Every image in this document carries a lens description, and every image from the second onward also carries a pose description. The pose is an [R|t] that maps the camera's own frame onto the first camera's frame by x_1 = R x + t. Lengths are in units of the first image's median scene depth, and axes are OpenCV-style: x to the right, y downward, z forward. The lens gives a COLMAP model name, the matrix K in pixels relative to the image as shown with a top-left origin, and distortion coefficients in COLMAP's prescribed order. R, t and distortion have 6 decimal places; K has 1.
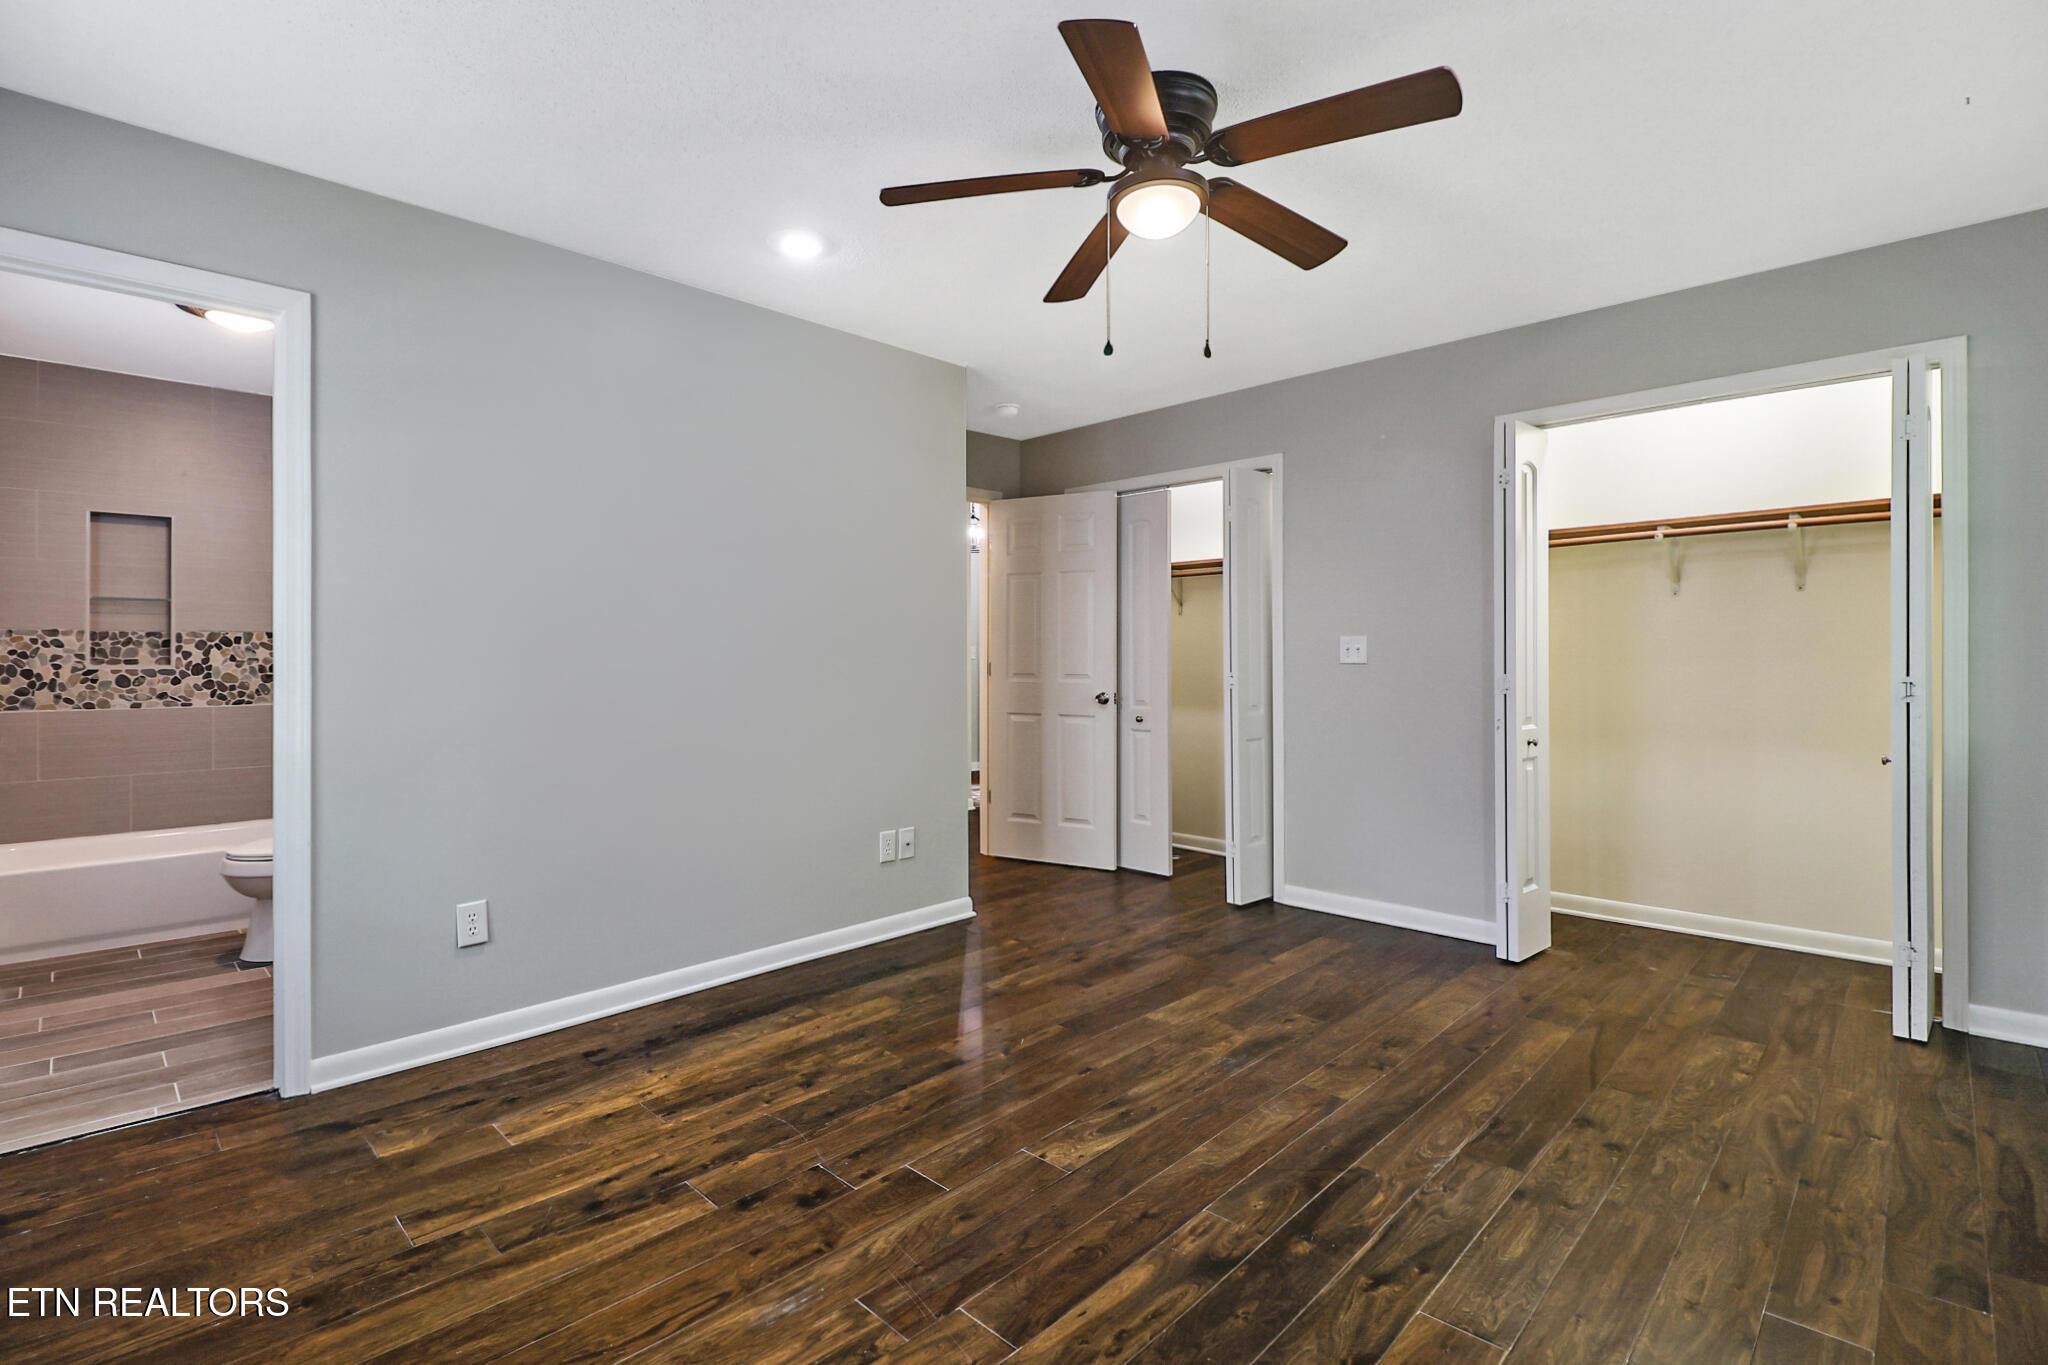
lens RADIAL K [[937.9, 0, 1009.7], [0, 937.9, 658.0], [0, 0, 1]] dist [-0.015205, -0.000776]
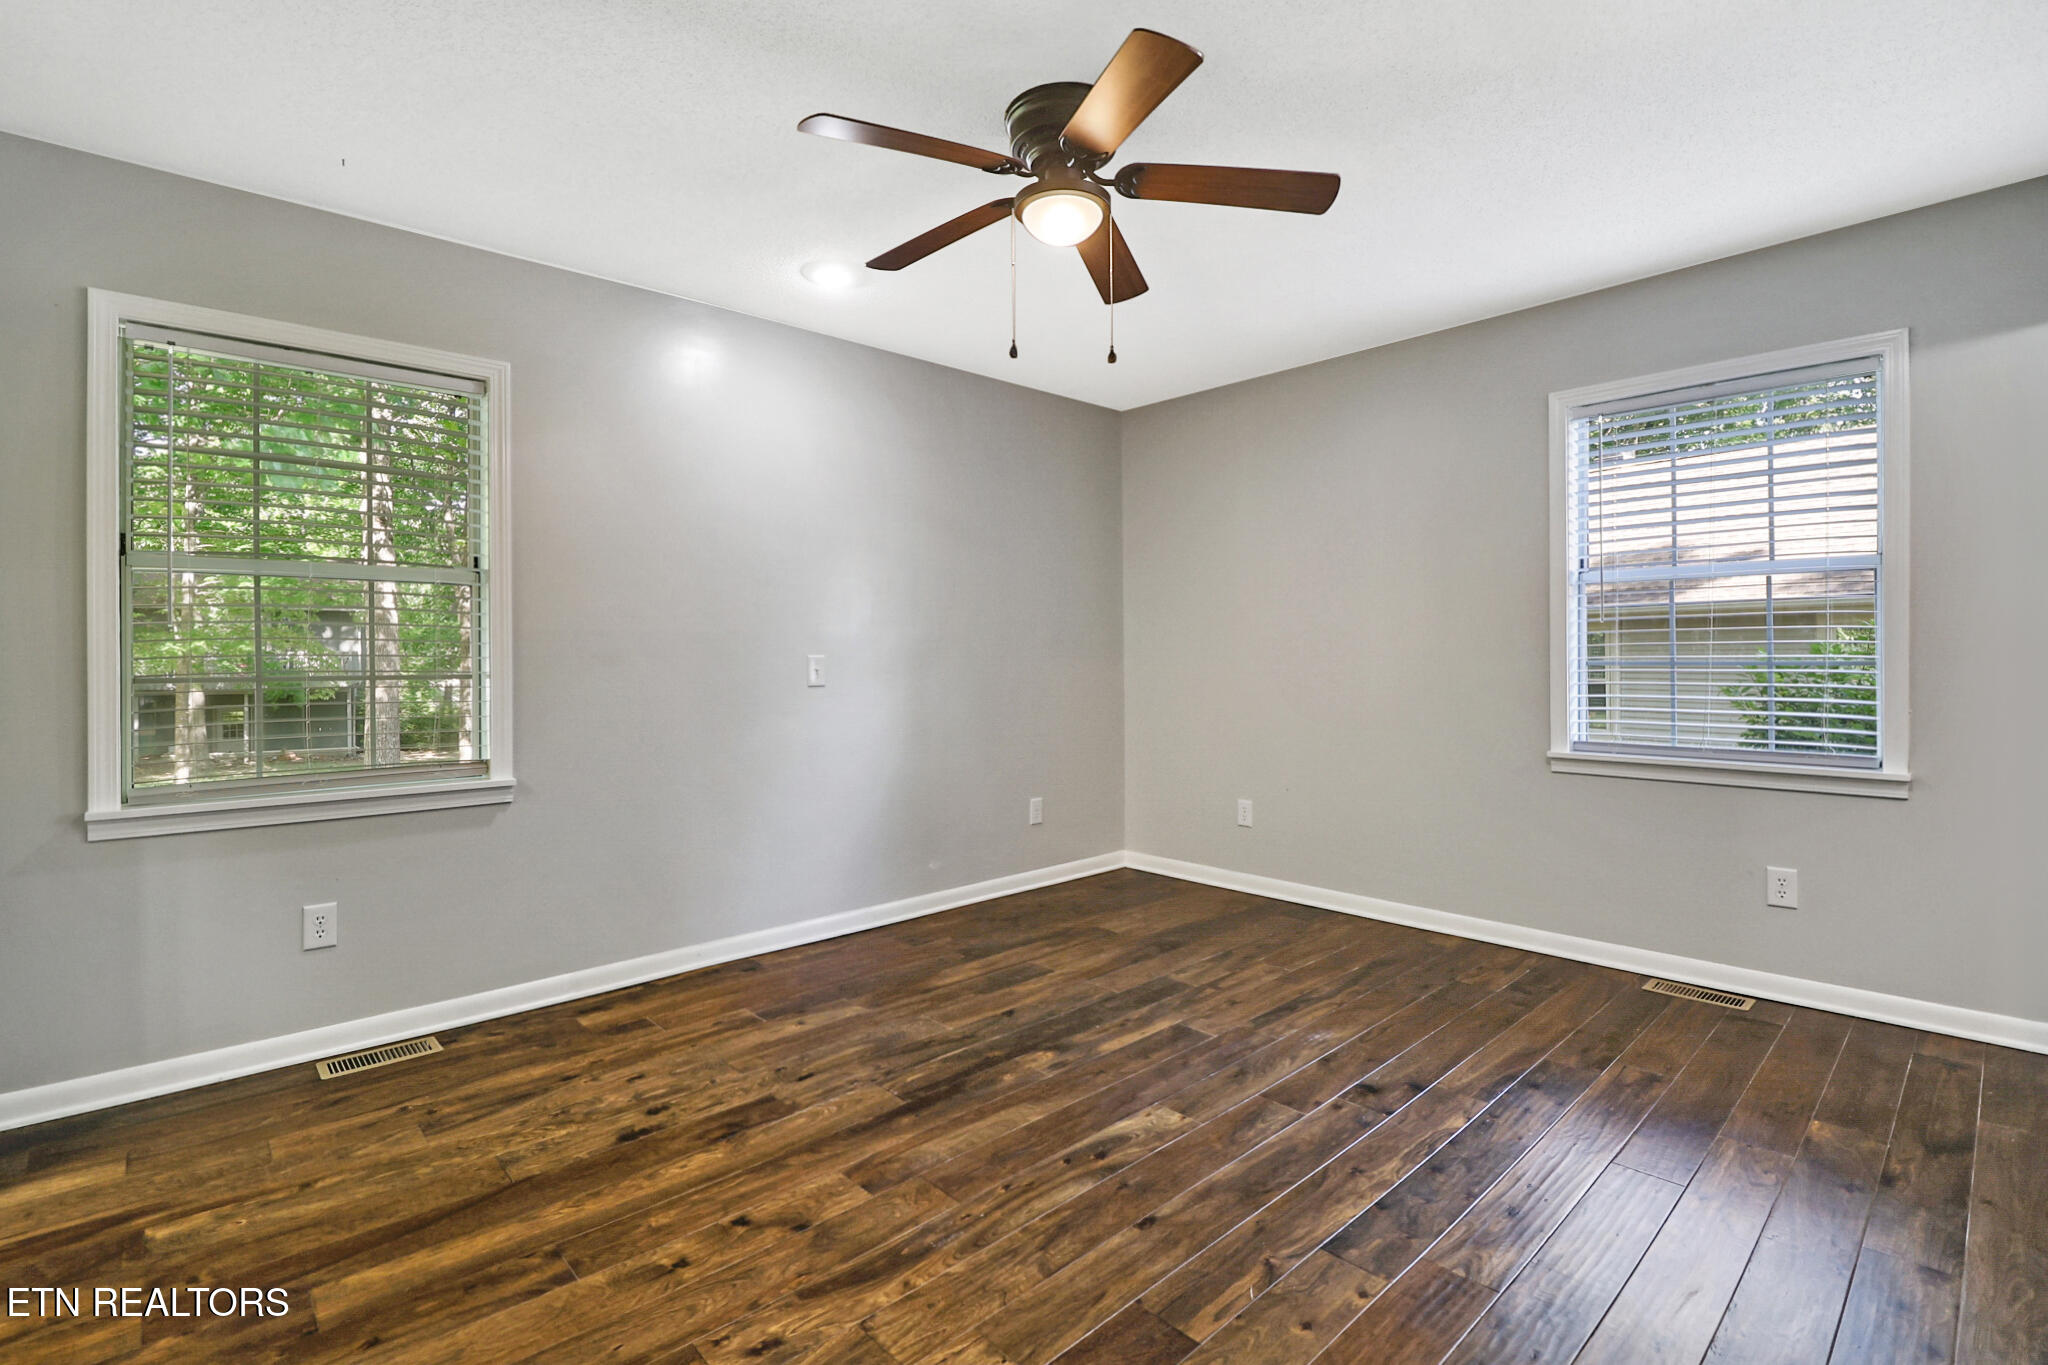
lens RADIAL K [[937.9, 0, 1009.7], [0, 937.9, 658.0], [0, 0, 1]] dist [-0.015205, -0.000776]
pose [[-0.998439, 0.013524, 0.054195, 0.167828], [0.013290, 0.999901, -0.004691, 0.006624], [-0.054253, -0.003963, -0.998519, 2.068154]]
